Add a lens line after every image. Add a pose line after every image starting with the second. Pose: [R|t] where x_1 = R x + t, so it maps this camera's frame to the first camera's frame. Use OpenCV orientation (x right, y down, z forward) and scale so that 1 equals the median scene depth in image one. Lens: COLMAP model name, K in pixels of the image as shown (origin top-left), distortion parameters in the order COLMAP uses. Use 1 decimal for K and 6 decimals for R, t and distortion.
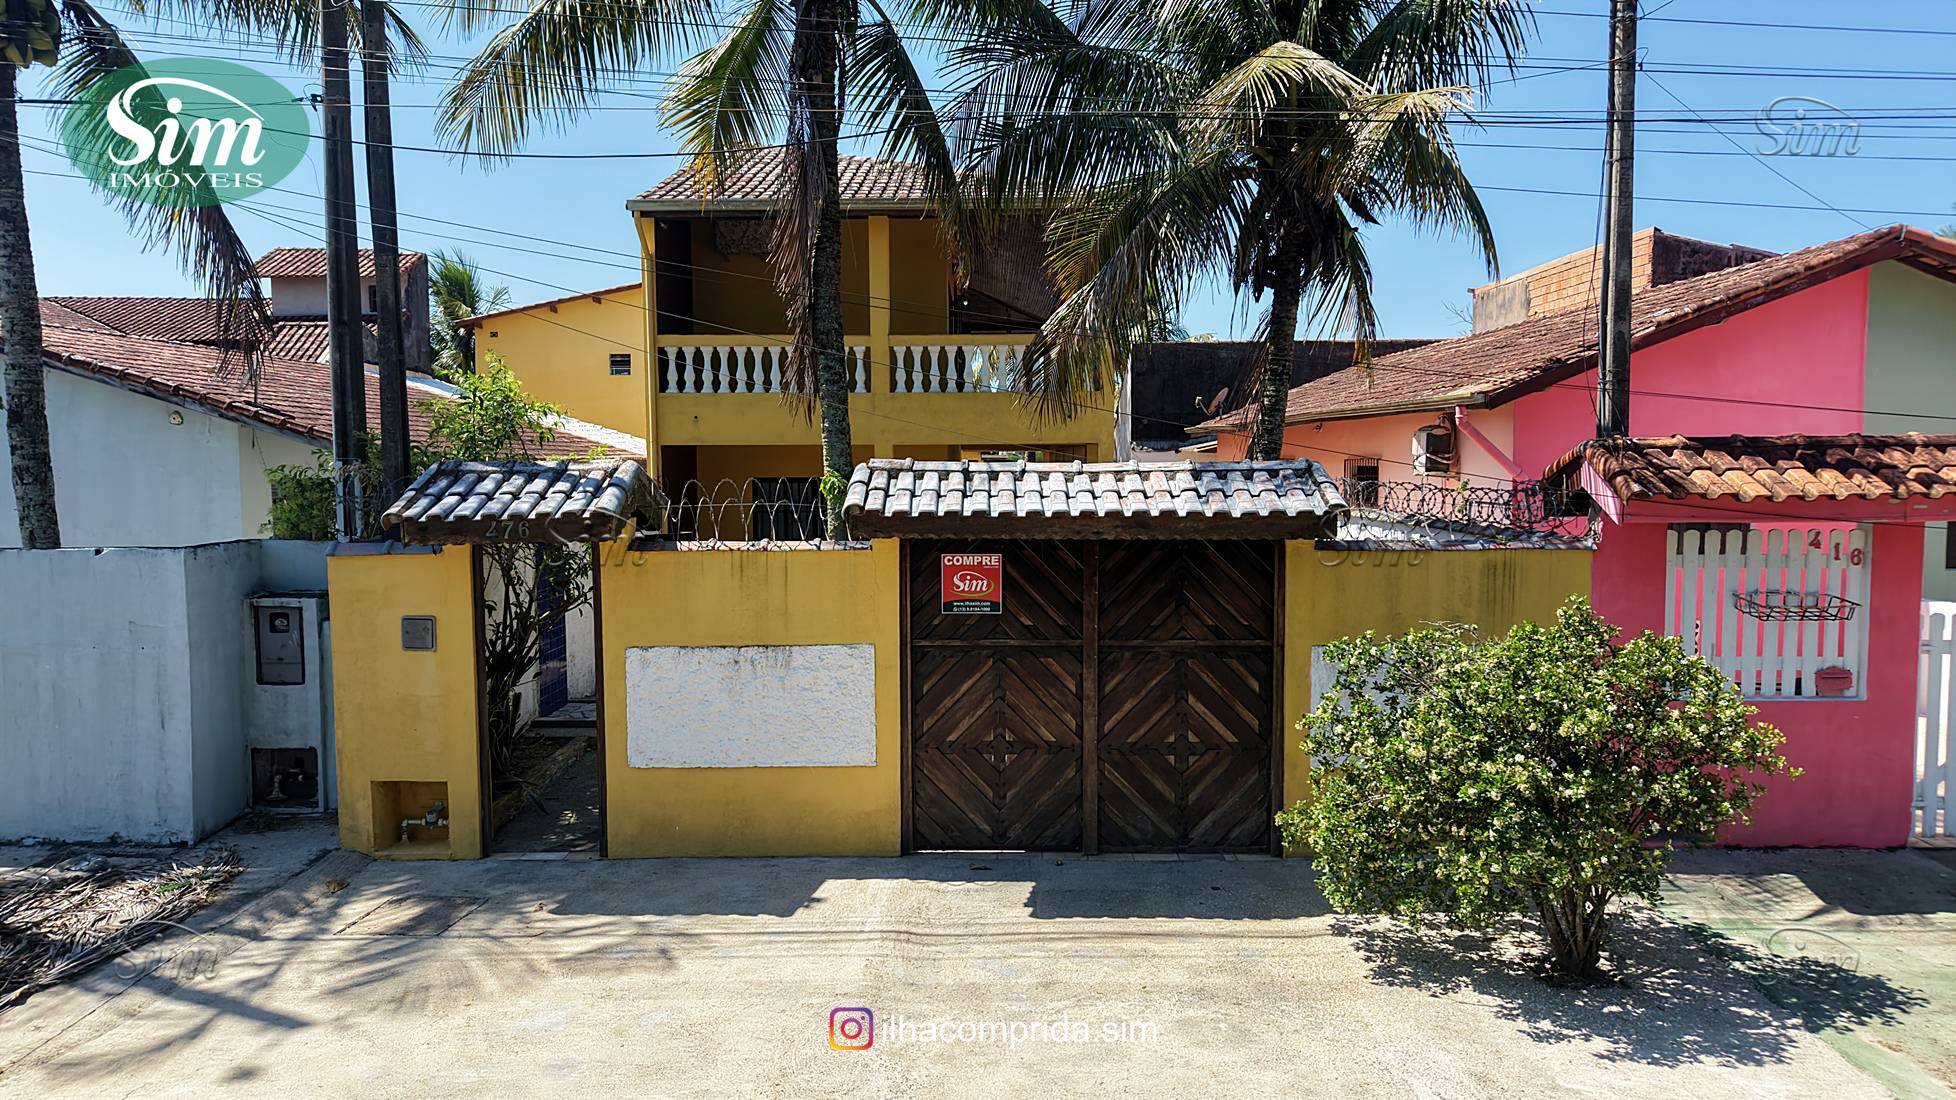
lens RADIAL K [[1314.2, 0, 982.9], [0, 1314.2, 610.7], [0, 0, 1]] dist [0.063269, -0.108183]
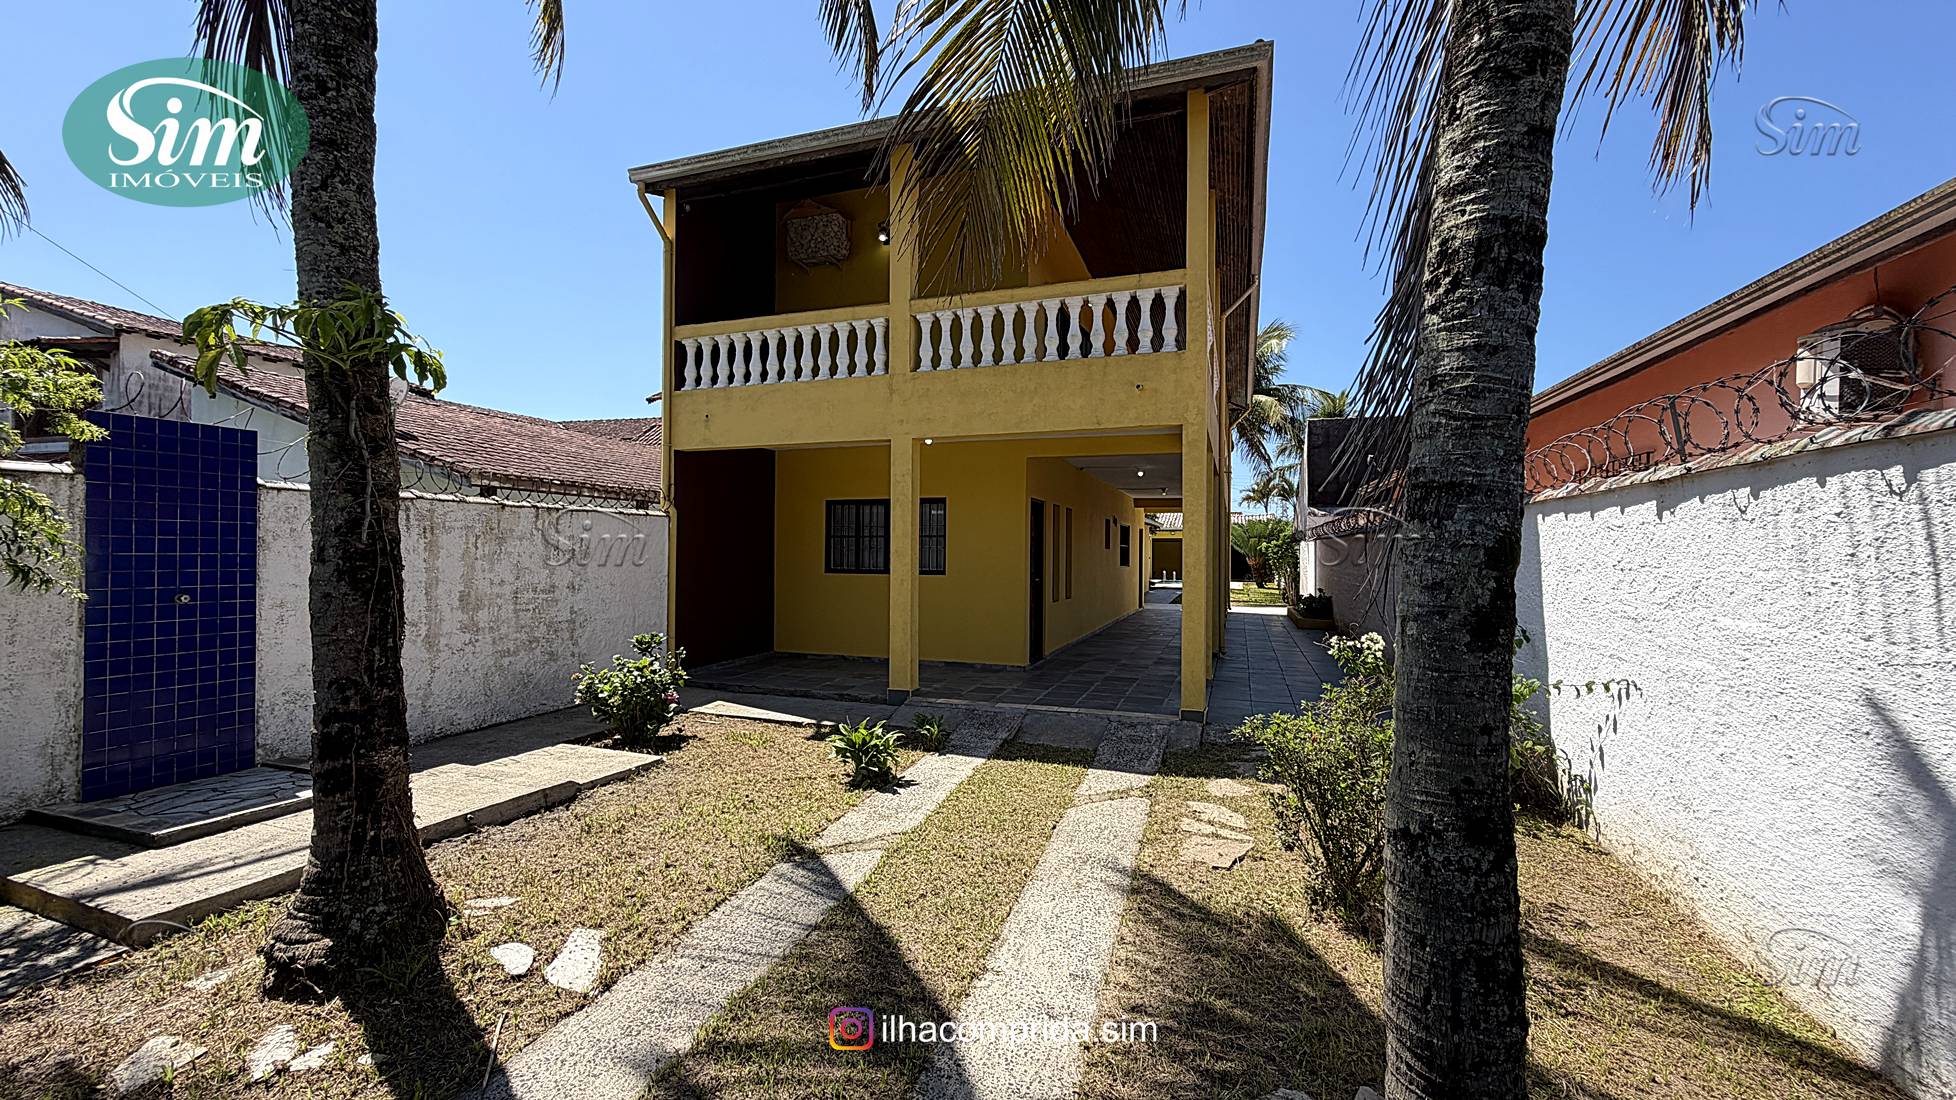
lens RADIAL K [[785.8, 0, 978.0], [0, 785.8, 550.0], [0, 0, 1]] dist [-0.002261, 0.000410]
pose [[0.945283, 0.007939, -0.326156, 0.125142], [-0.042584, 0.994154, -0.099220, -0.015120], [0.323461, 0.107680, 0.940095, 0.598572]]
